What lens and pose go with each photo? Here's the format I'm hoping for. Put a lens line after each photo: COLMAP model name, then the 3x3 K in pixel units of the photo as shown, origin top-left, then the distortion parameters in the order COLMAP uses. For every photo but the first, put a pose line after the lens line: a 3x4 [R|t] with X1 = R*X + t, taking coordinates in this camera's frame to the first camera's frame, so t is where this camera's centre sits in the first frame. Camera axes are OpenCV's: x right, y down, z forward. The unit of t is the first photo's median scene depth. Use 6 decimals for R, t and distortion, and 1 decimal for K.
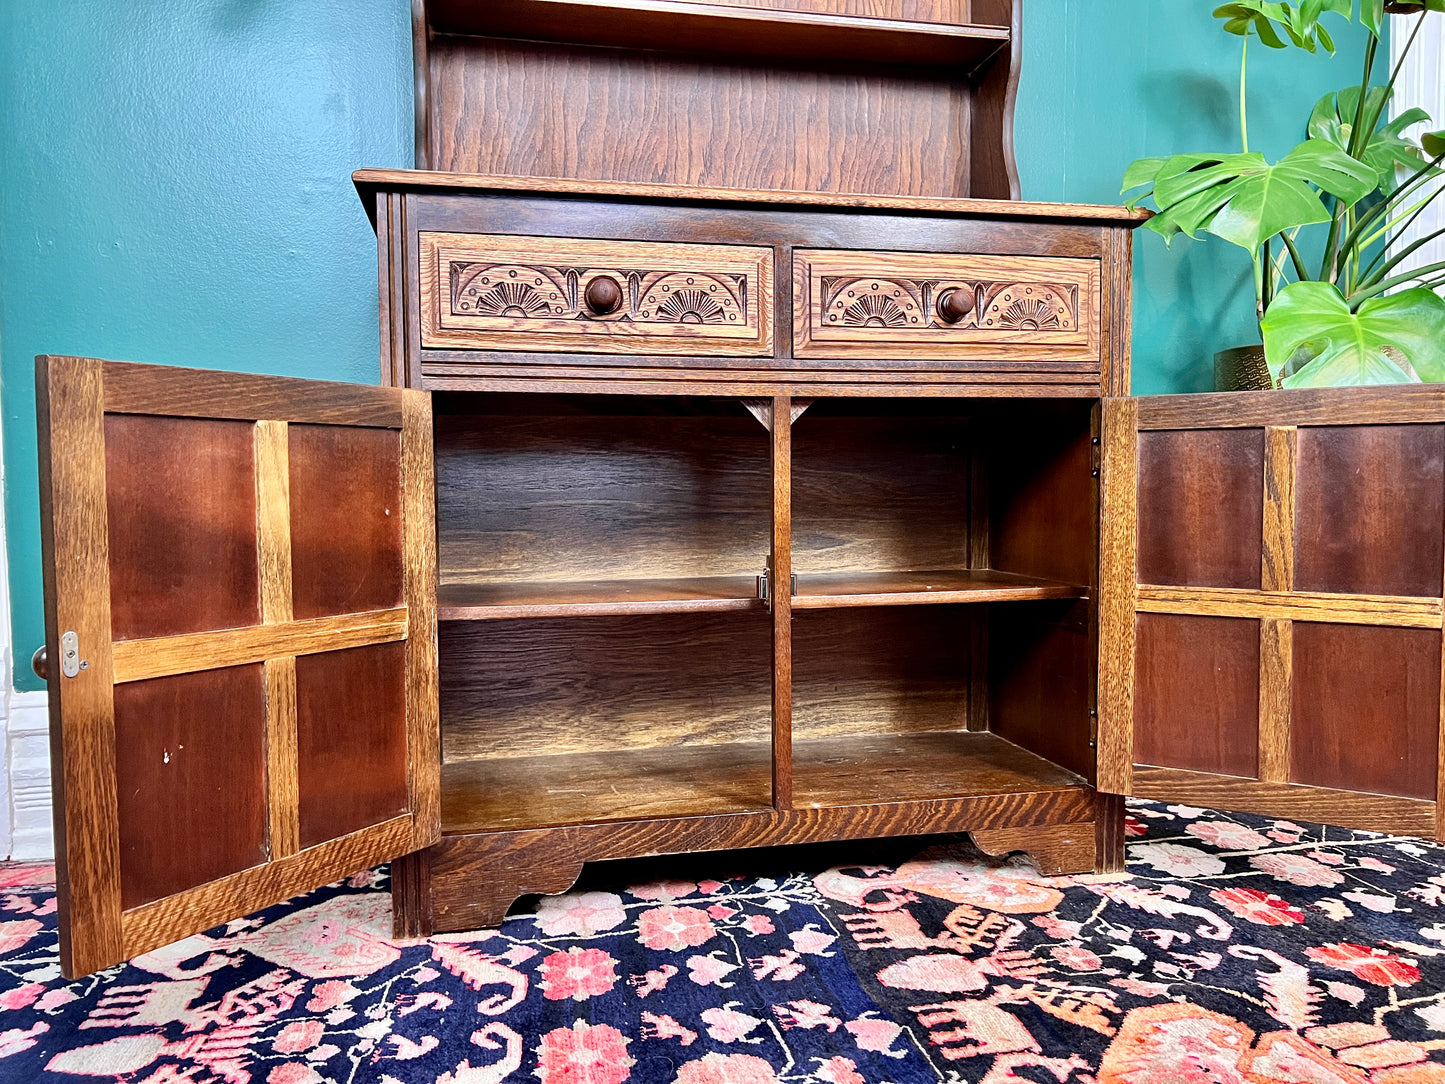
lens RADIAL K [[1092.8, 0, 724.3], [0, 1092.8, 542.4], [0, 0, 1]] dist [0.039608, -0.049030]
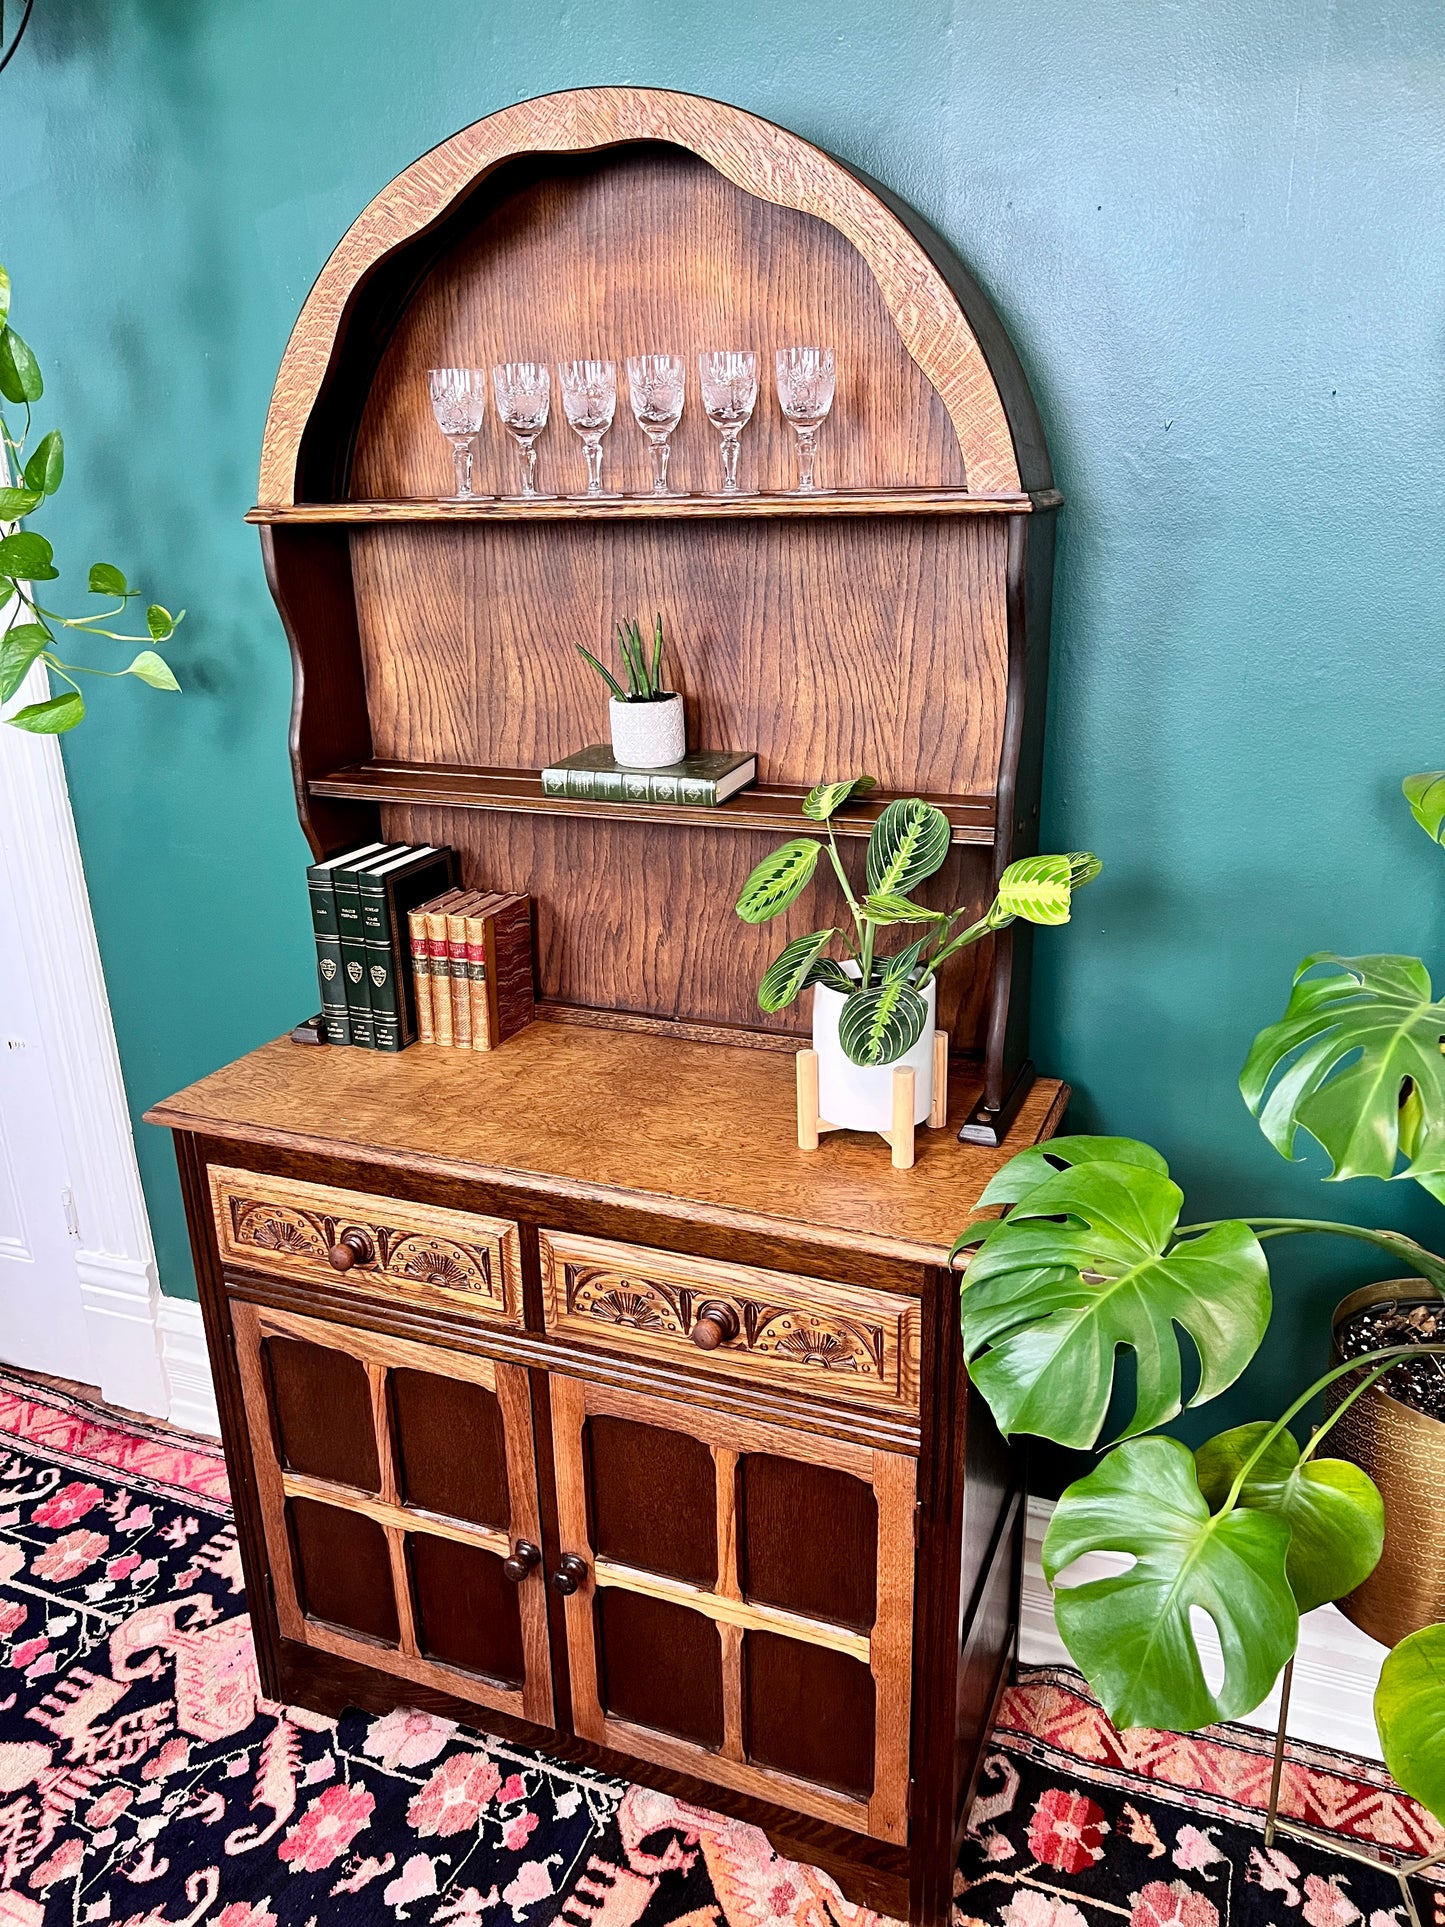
lens RADIAL K [[1442.4, 0, 713.9], [0, 1442.4, 971.0], [0, 0, 1]] dist [0.059176, -0.073001]
pose [[0.820804, 0.175995, -0.543422, 0.765918], [-0.009526, 0.955436, 0.295043, -0.803597], [0.571131, -0.236996, 0.785902, 0.228983]]
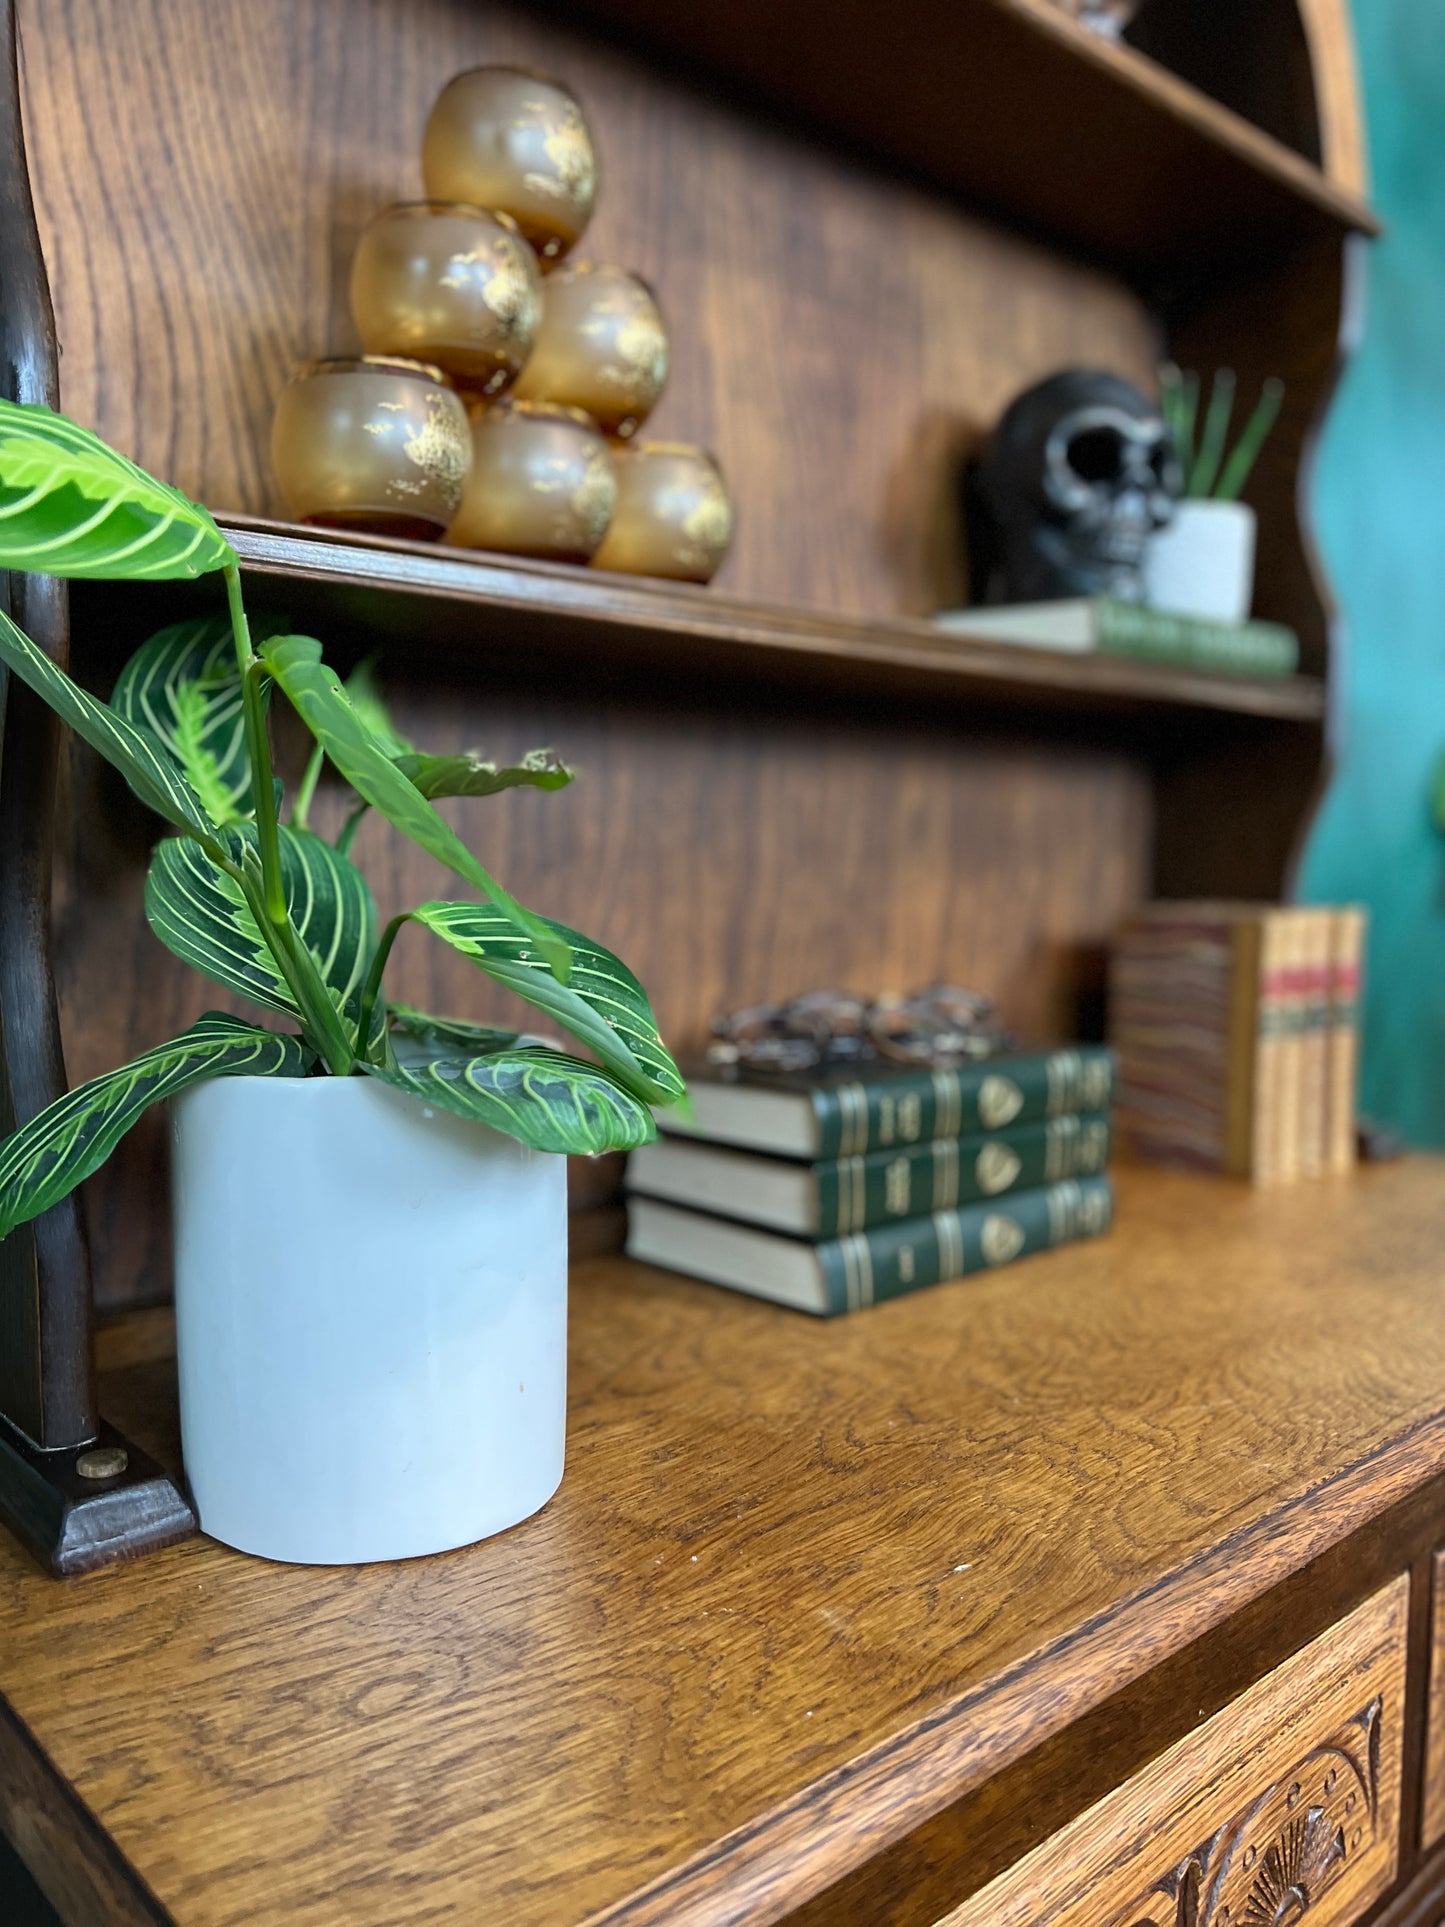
lens RADIAL K [[1466.9, 0, 716.4], [0, 1466.9, 977.5], [0, 0, 1]] dist [0.026167, -0.044332]
pose [[0.868371, -0.034186, 0.494735, -0.345116], [0.018449, 0.999158, 0.036659, -0.465315], [-0.495572, -0.022707, 0.868270, 0.726098]]
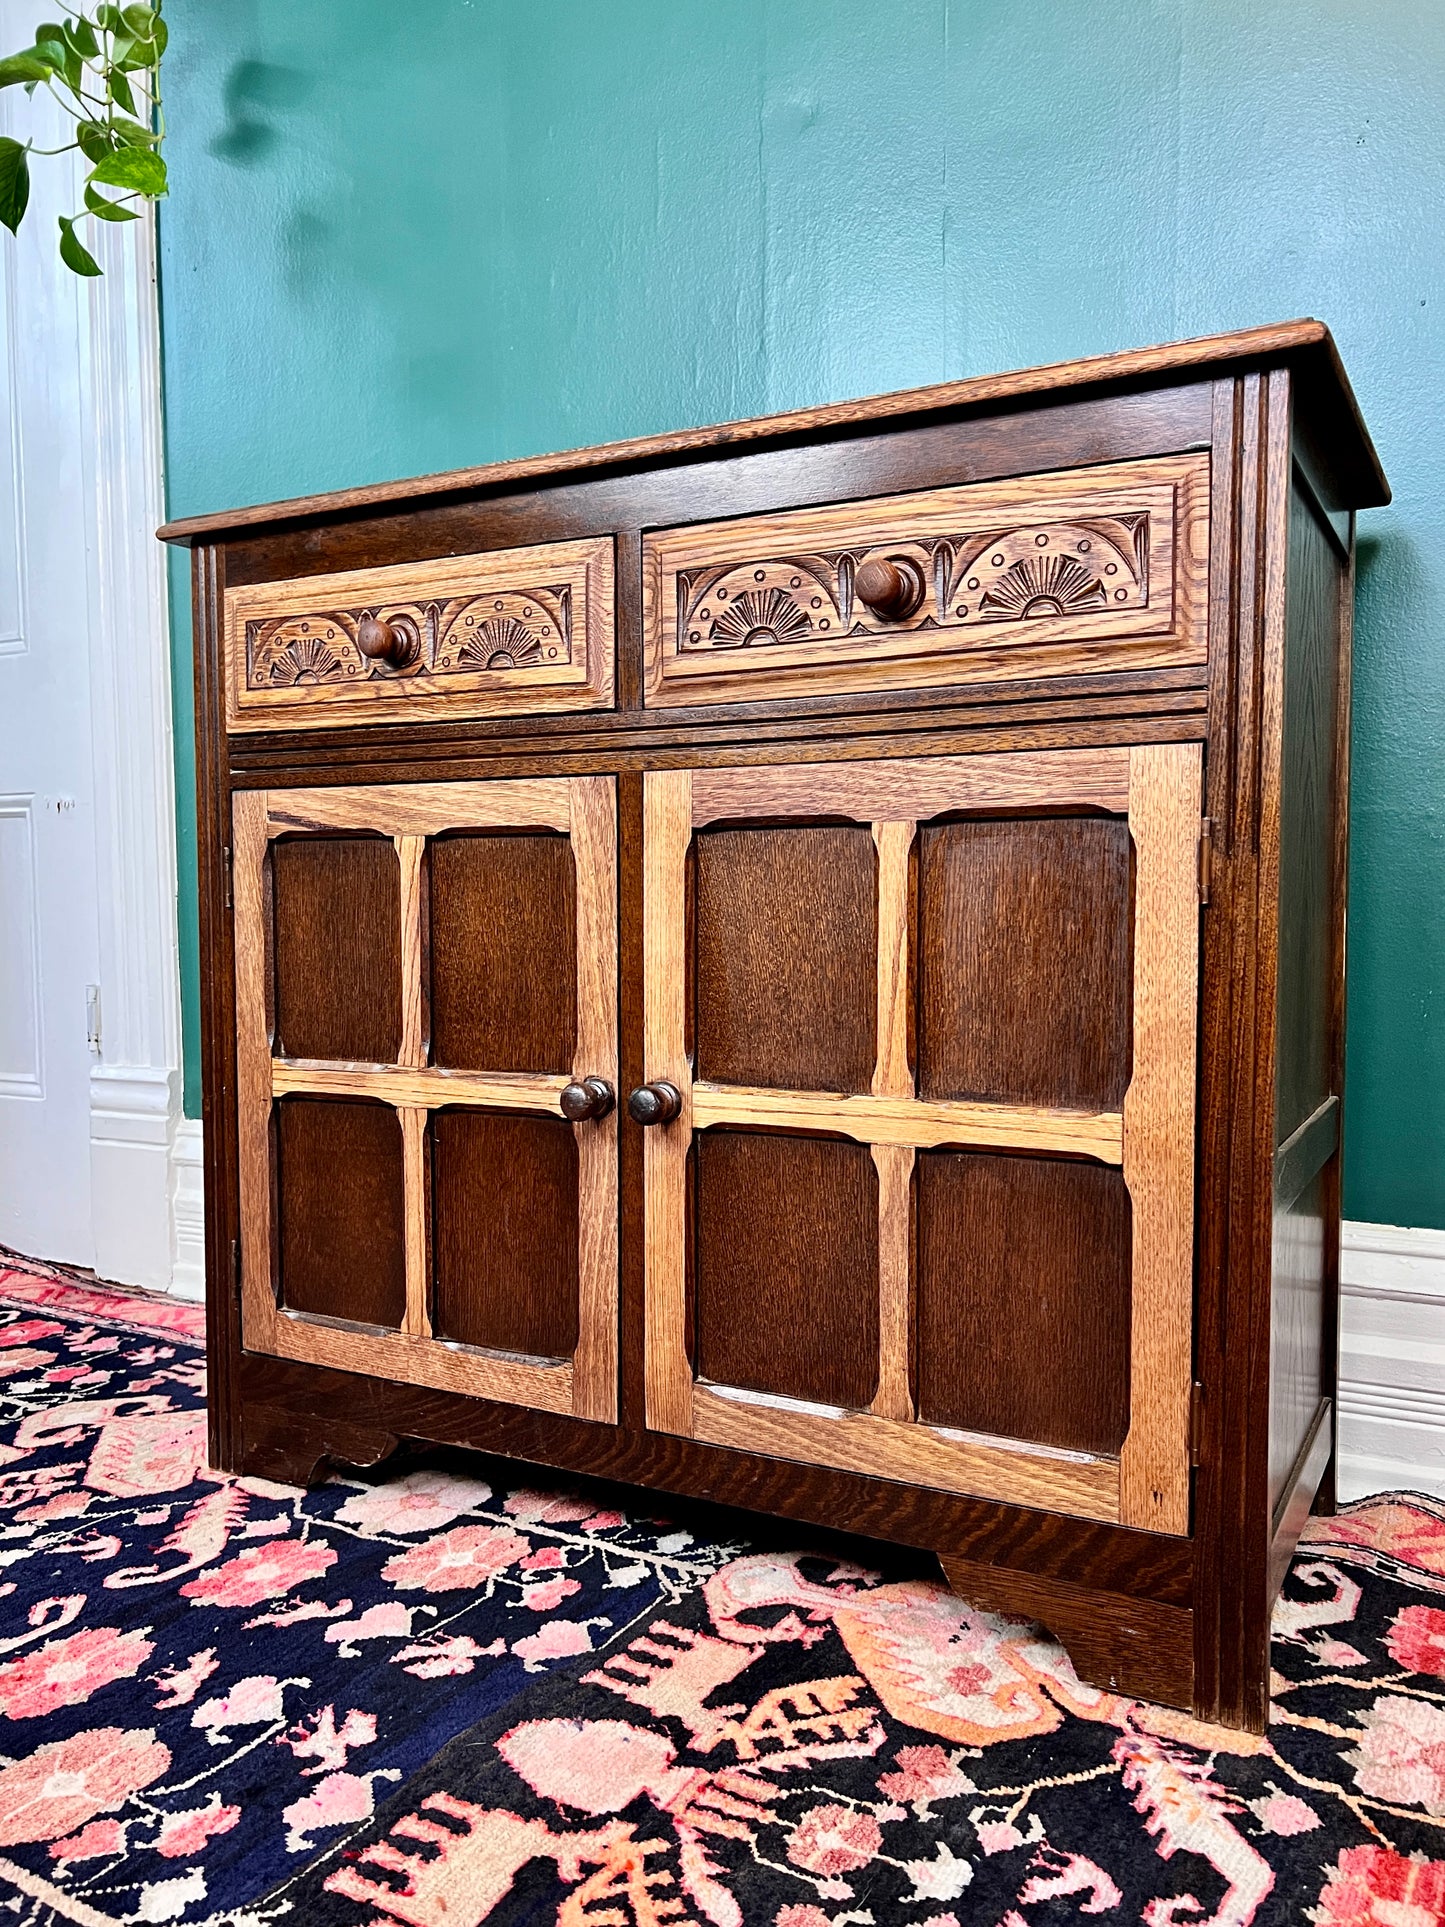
lens RADIAL K [[1481.6, 0, 715.4], [0, 1481.6, 976.8], [0, 0, 1]] dist [0.036600, -0.050771]
pose [[0.752977, 0.040451, -0.656803, 0.660459], [-0.037841, 0.999119, 0.018153, -0.033508], [0.656958, 0.011185, 0.753844, 0.396218]]
